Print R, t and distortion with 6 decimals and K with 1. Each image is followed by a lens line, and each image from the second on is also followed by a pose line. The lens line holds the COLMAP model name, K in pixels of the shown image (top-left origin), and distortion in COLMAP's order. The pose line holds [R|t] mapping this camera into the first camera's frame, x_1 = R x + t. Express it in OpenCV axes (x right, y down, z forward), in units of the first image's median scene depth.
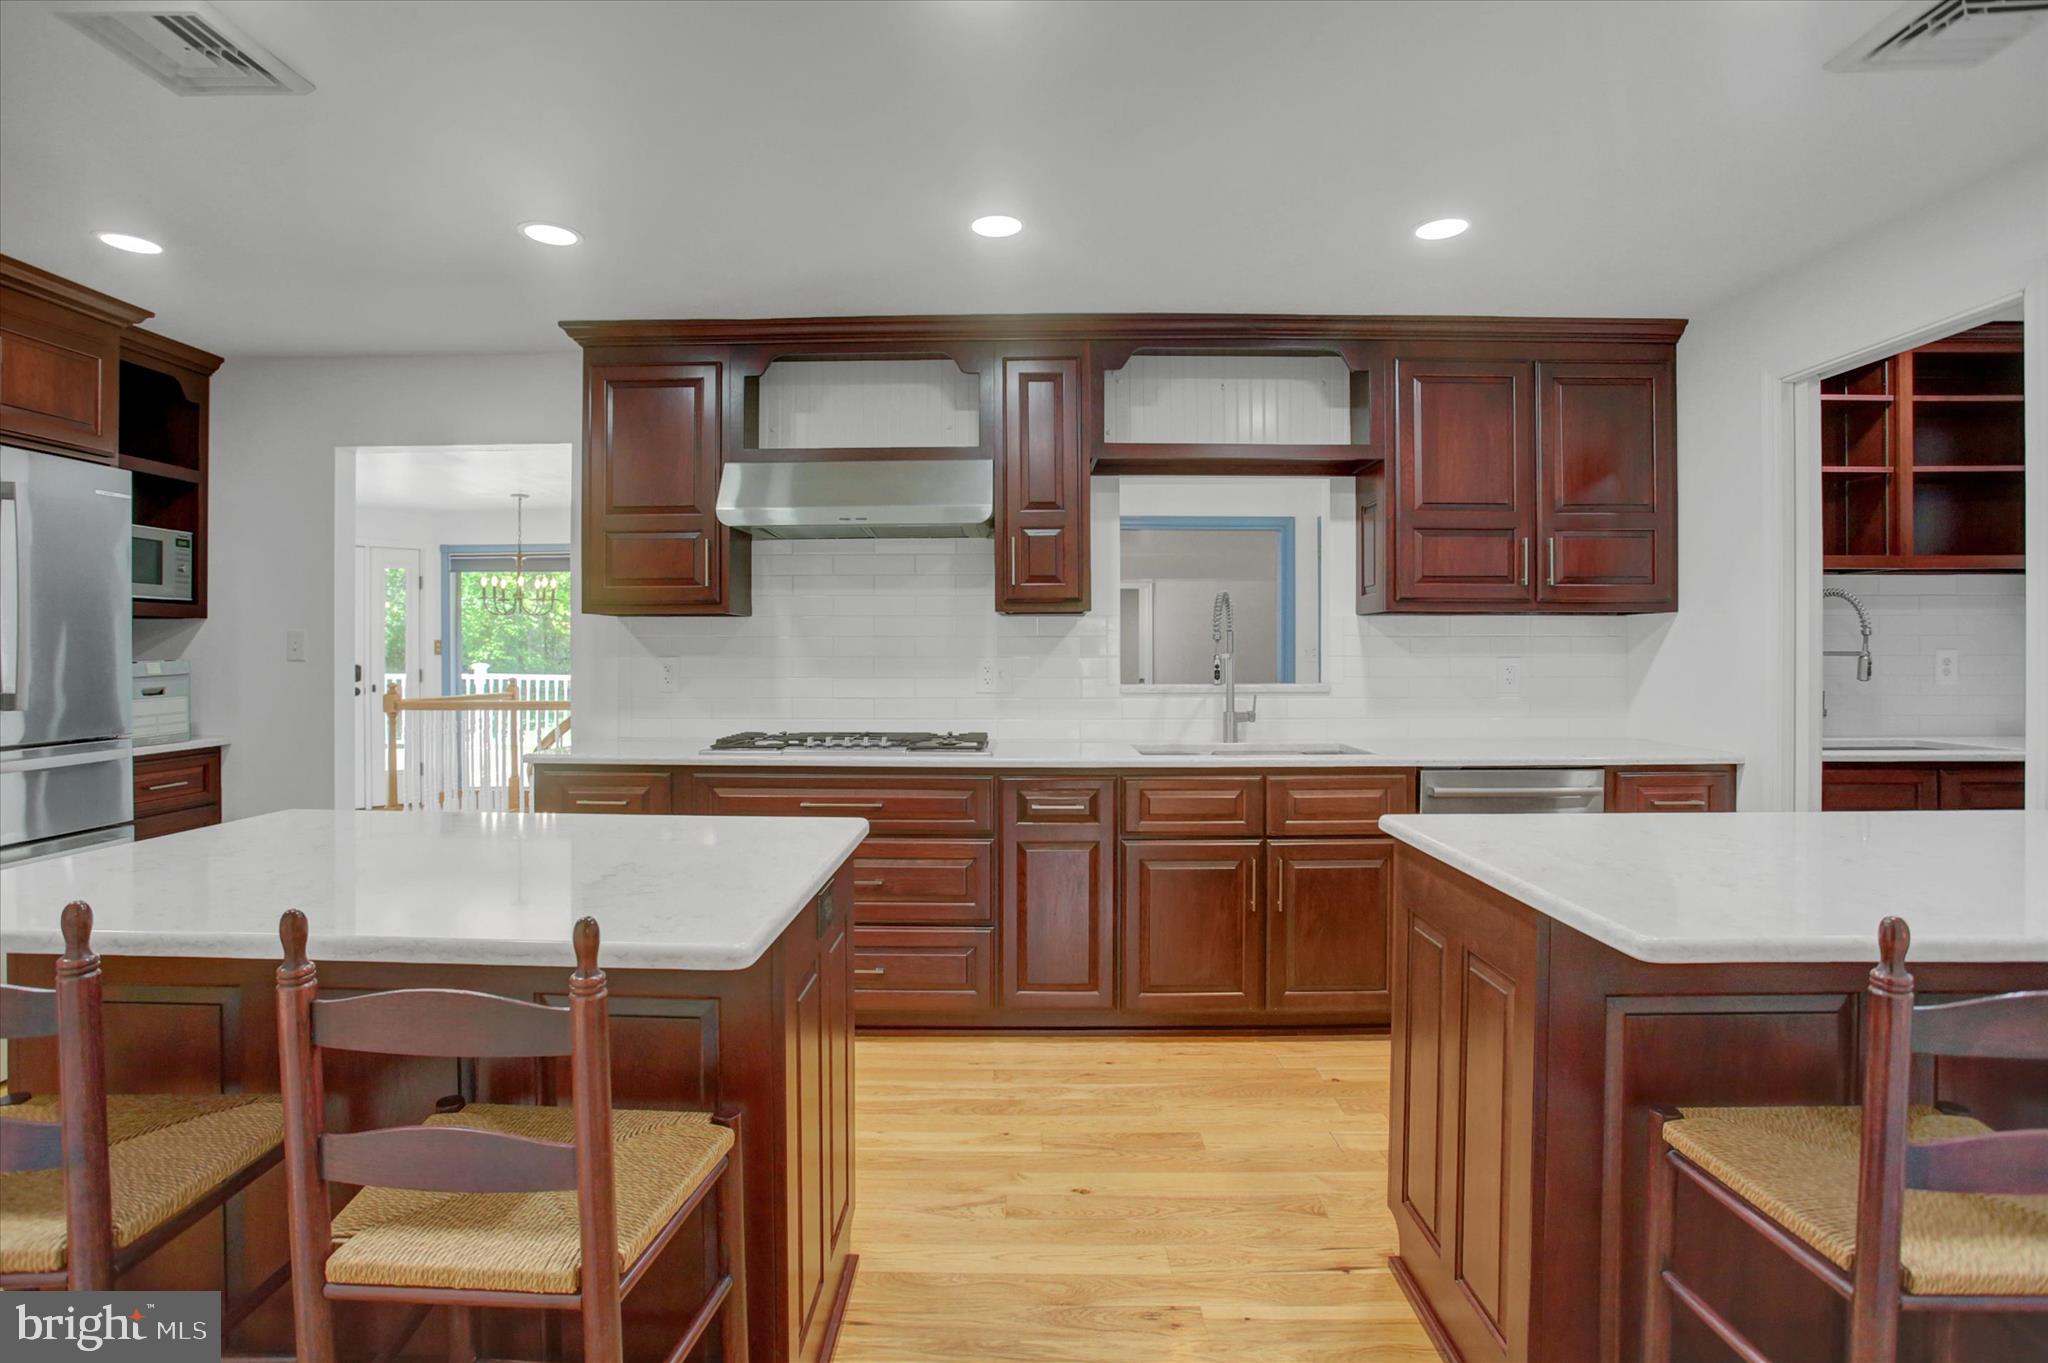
lens RADIAL K [[1007.5, 0, 1011.4], [0, 1007.5, 672.4], [0, 0, 1]] dist [-0.048859, 0.011275]
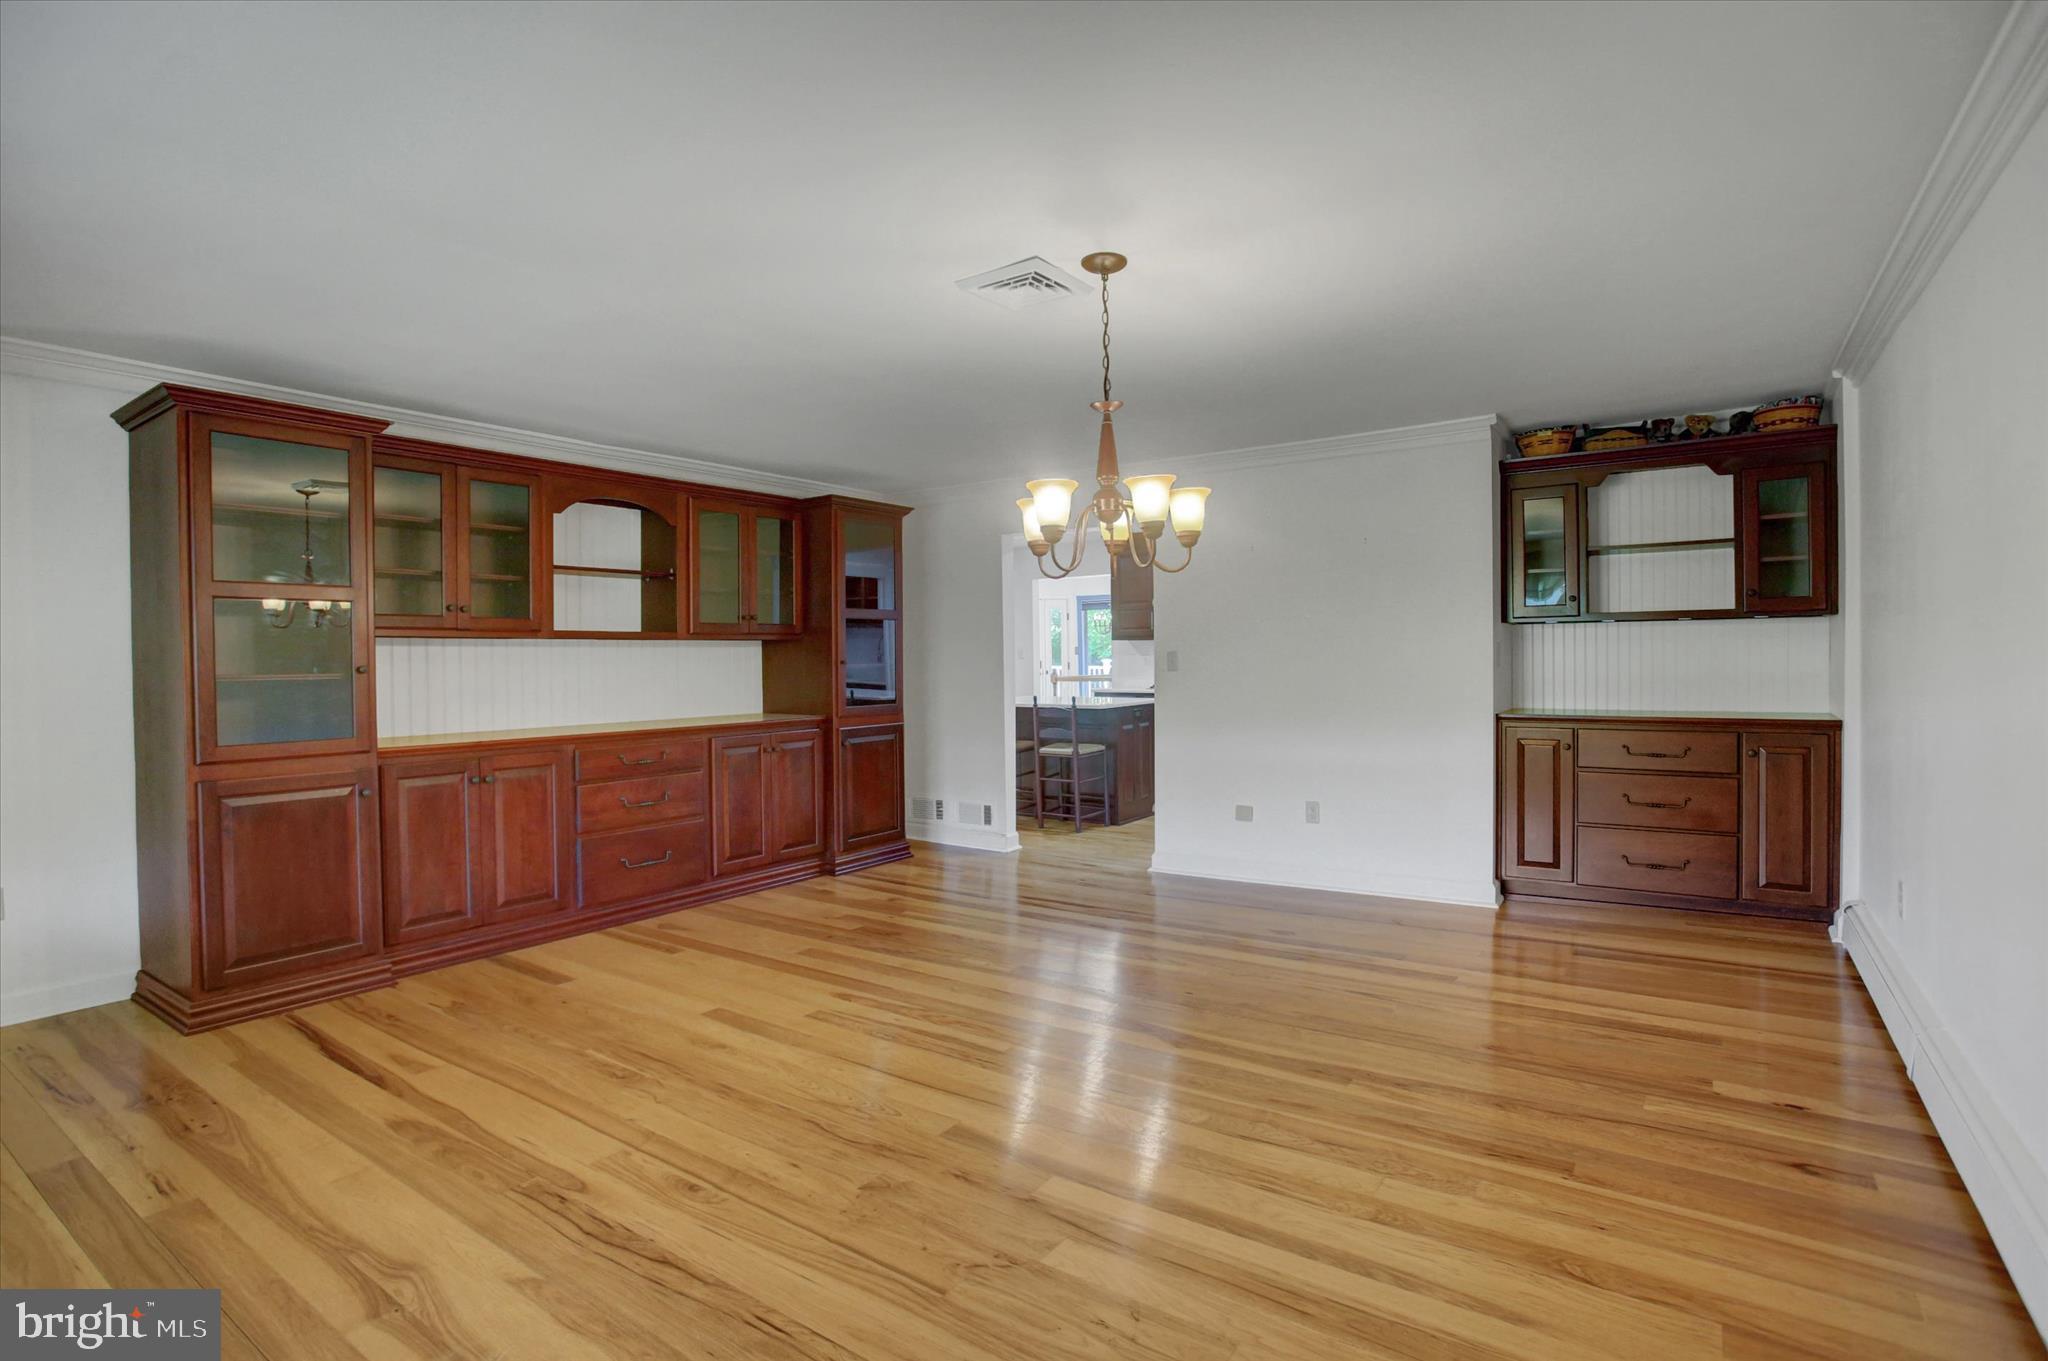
lens RADIAL K [[1007.5, 0, 1011.1], [0, 1007.5, 671.4], [0, 0, 1]] dist [-0.048859, 0.011275]
pose [[0.820249, -0.003272, -0.571997, 0.633686], [0.007776, 0.999955, 0.005431, 0.003815], [0.571953, -0.008903, 0.820238, -0.978364]]
